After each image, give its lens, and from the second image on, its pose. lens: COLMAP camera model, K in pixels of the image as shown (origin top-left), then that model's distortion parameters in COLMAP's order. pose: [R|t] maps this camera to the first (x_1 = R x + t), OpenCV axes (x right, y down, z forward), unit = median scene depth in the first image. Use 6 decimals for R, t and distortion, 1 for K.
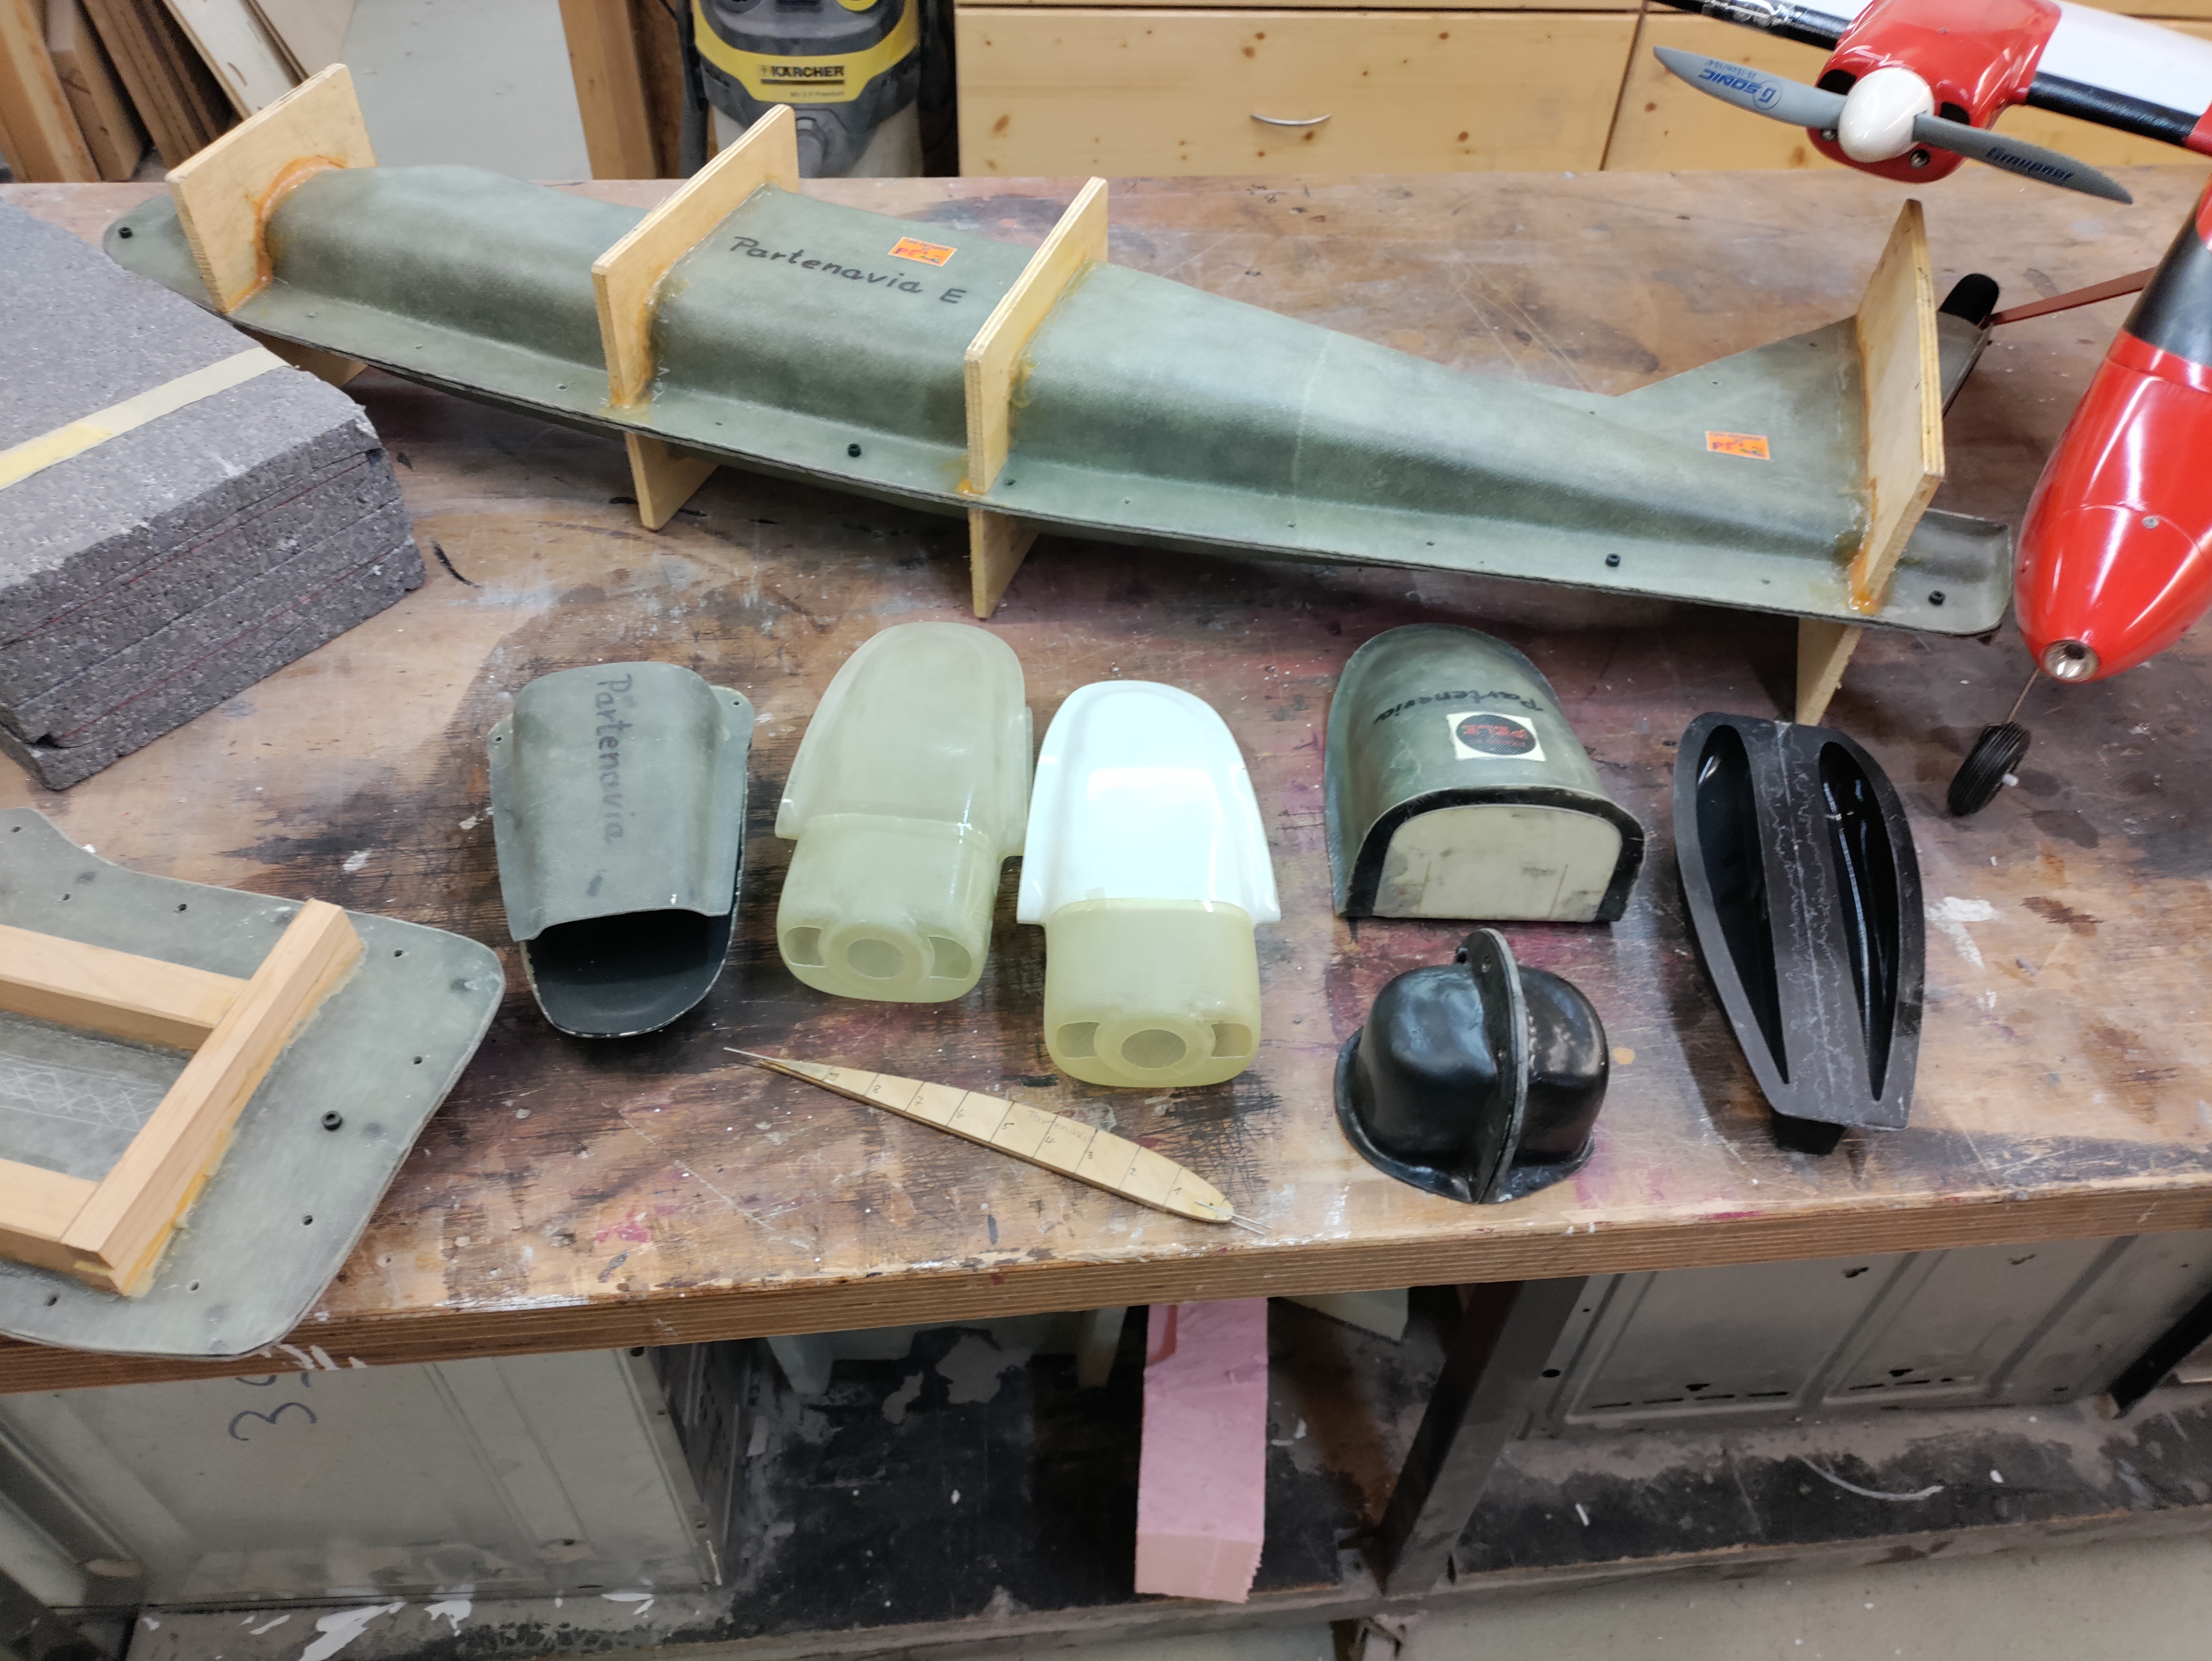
lens RADIAL K [[1631.6, 0, 1087.7], [0, 1631.6, 854.5], [0, 0, 1]] dist [0.035724, -0.048260]
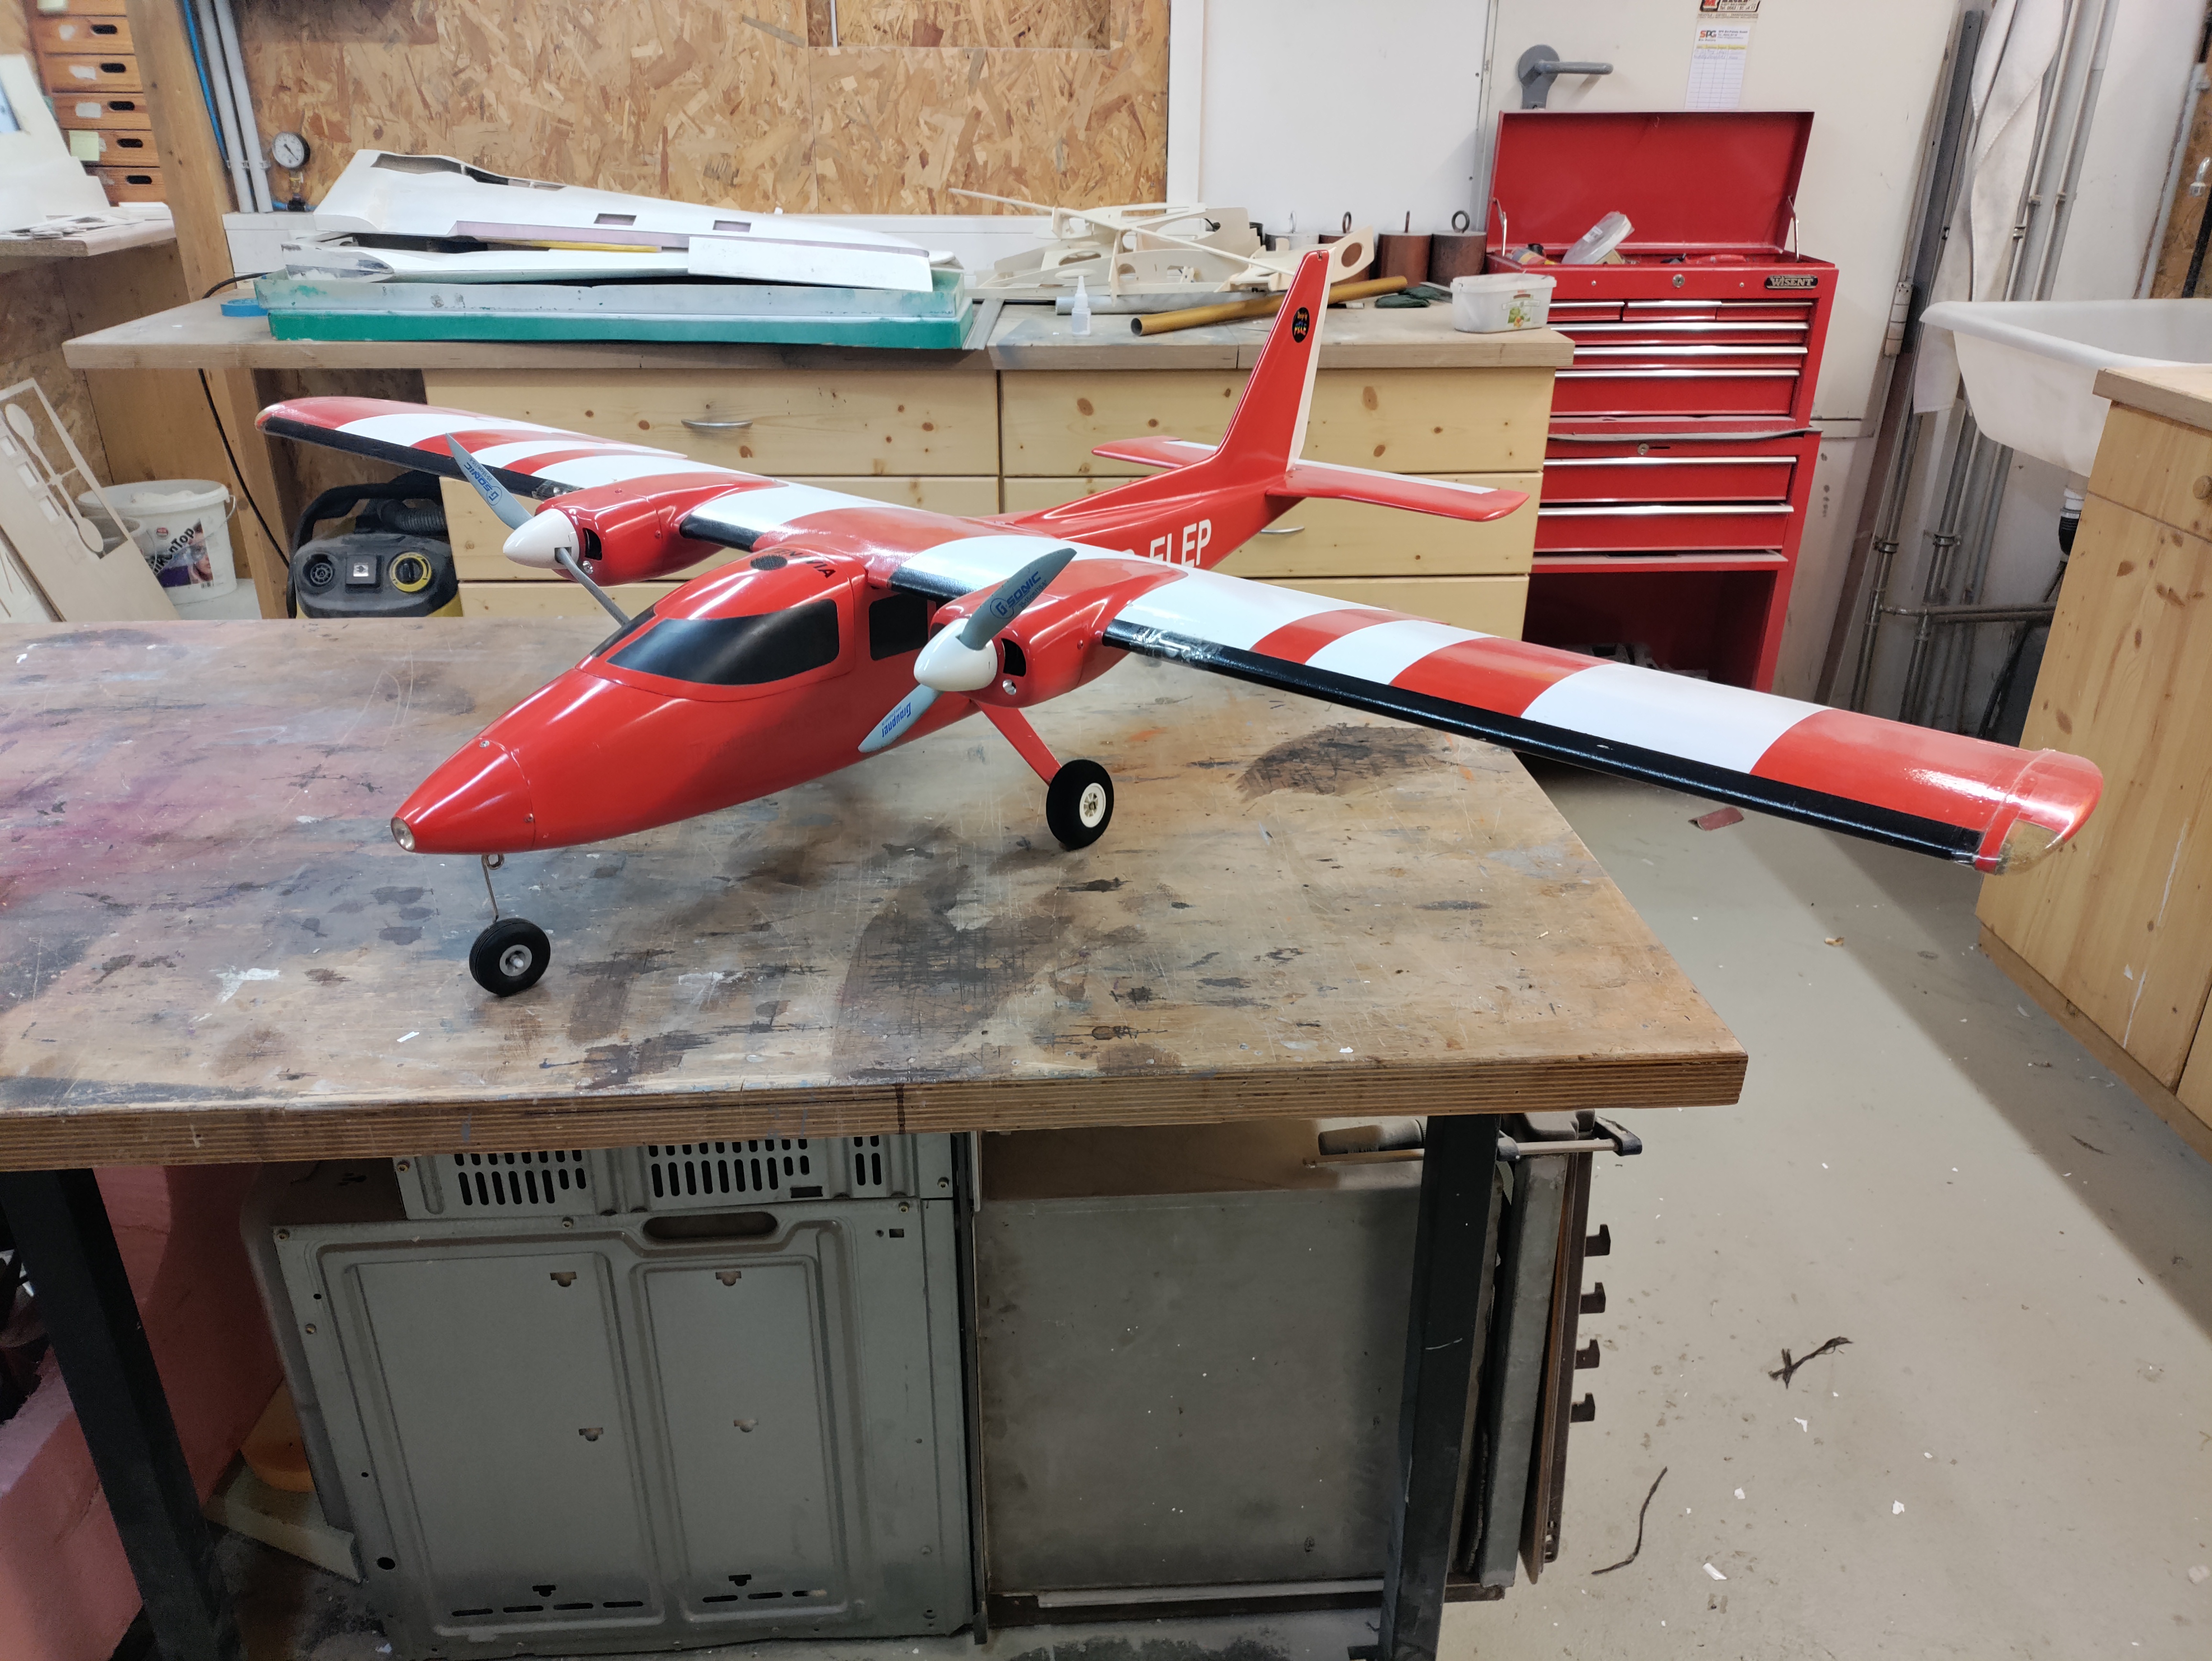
lens RADIAL K [[1631.6, 0, 1101.5], [0, 1631.6, 842.1], [0, 0, 1]] dist [0.035724, -0.048260]
pose [[0.999604, -0.015781, -0.023288, 0.858374], [0.005956, 0.927785, -0.373068, 0.302466], [0.027494, 0.372782, 0.927512, -0.208925]]
